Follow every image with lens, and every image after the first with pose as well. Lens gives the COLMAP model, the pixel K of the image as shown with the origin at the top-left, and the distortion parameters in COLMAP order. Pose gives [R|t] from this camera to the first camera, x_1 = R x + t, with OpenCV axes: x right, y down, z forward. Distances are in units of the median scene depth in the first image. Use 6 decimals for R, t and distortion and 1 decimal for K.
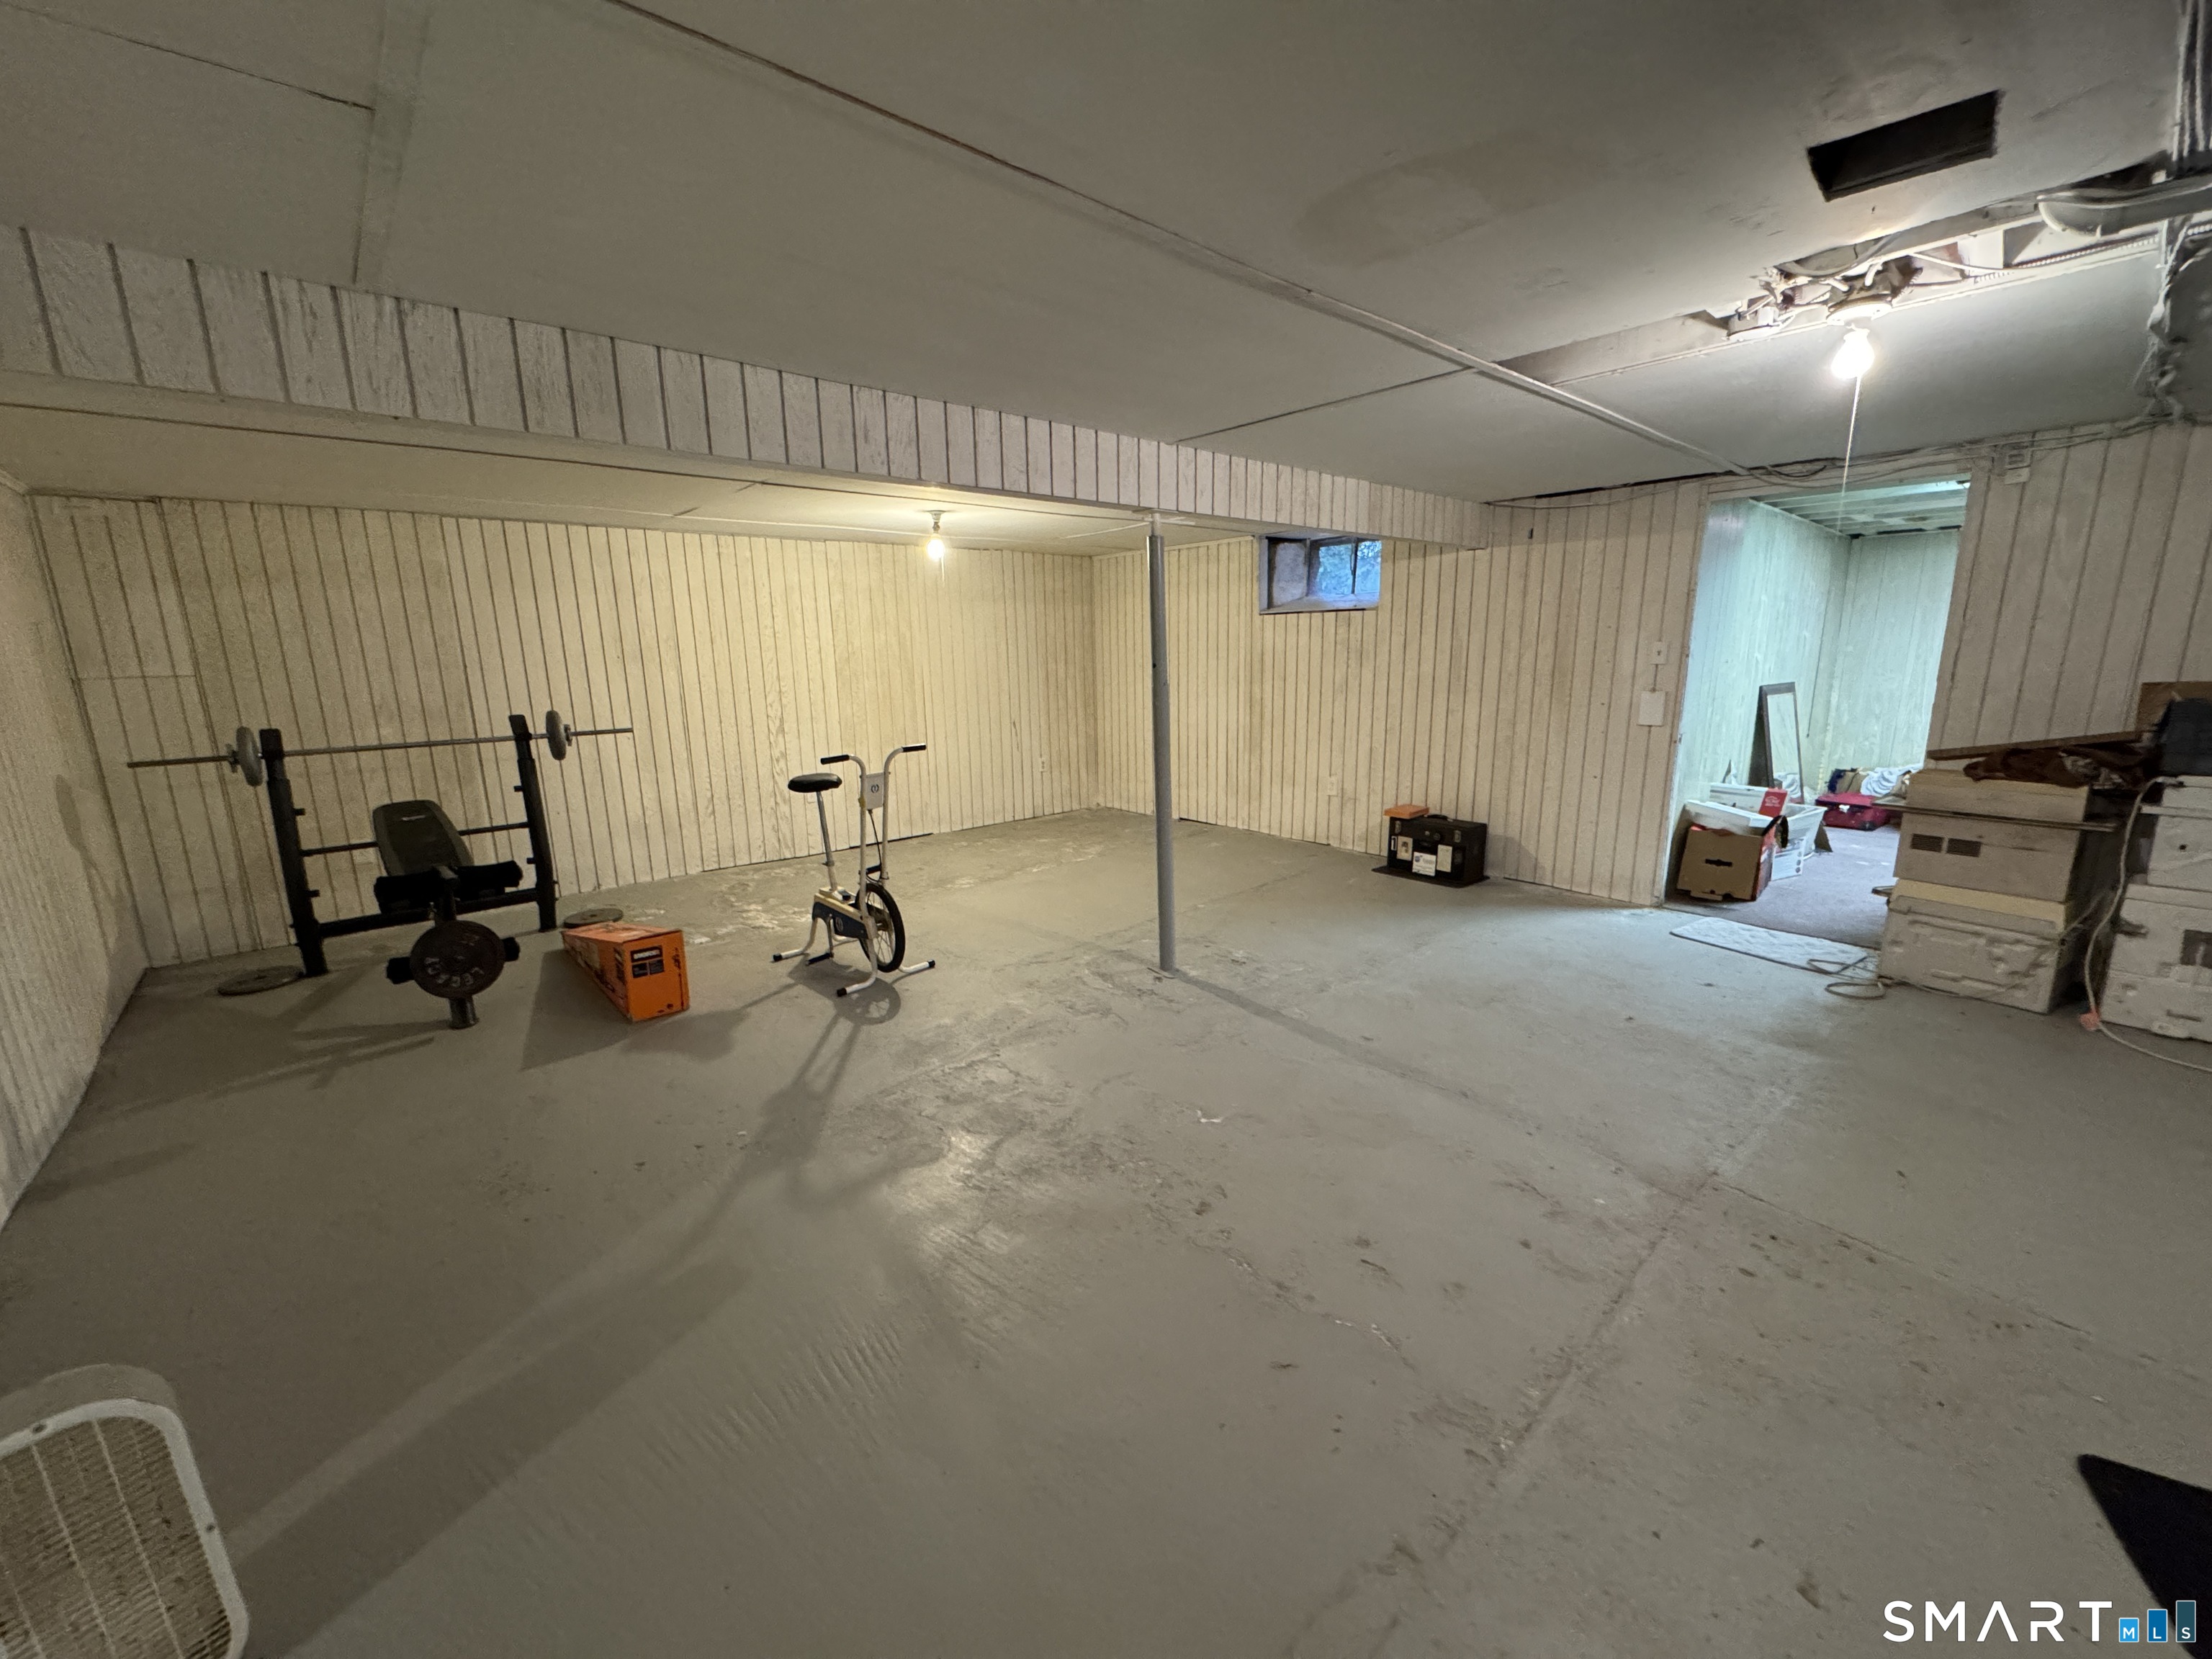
lens RADIAL K [[885.9, 0, 1113.6], [0, 885.9, 833.7], [0, 0, 1]] dist [-0.001190, 0.000111]
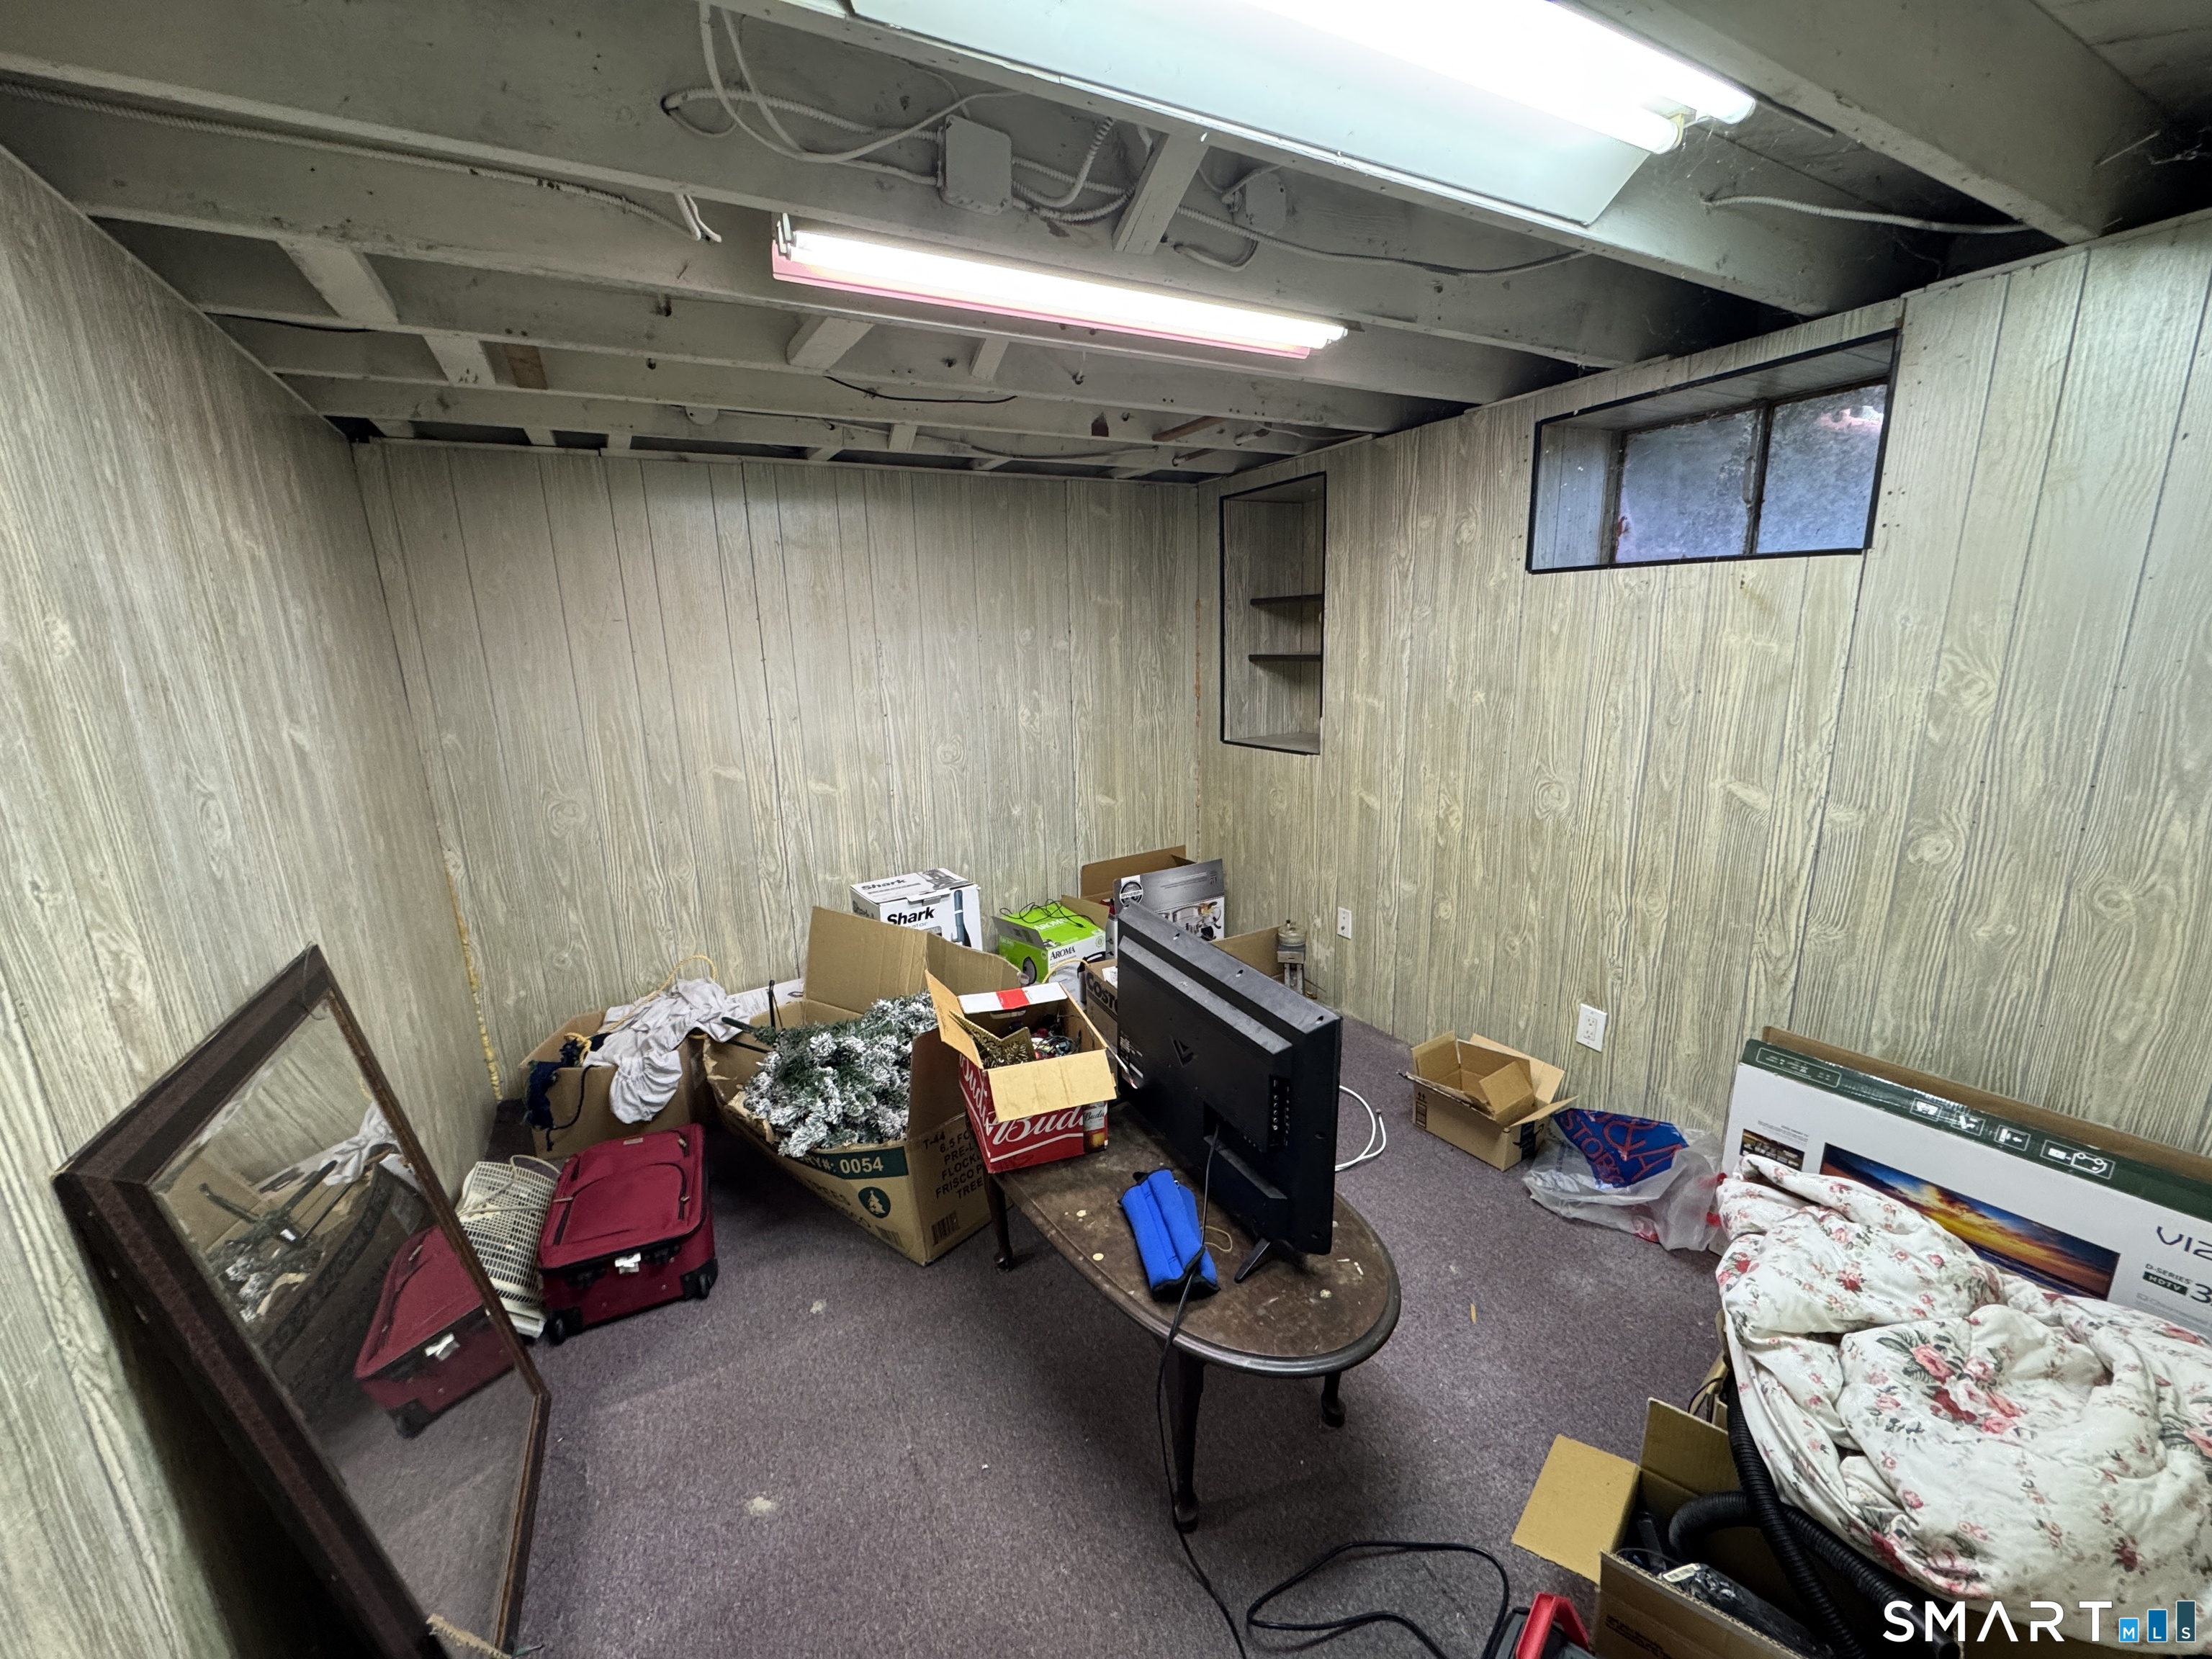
lens RADIAL K [[885.9, 0, 1113.6], [0, 885.9, 833.7], [0, 0, 1]] dist [-0.001190, 0.000111]
pose [[0.205968, -0.216449, 0.954320, 0.534786], [0.226841, 0.959227, 0.168604, -0.174391], [-0.951904, 0.181753, 0.246669, 0.661987]]
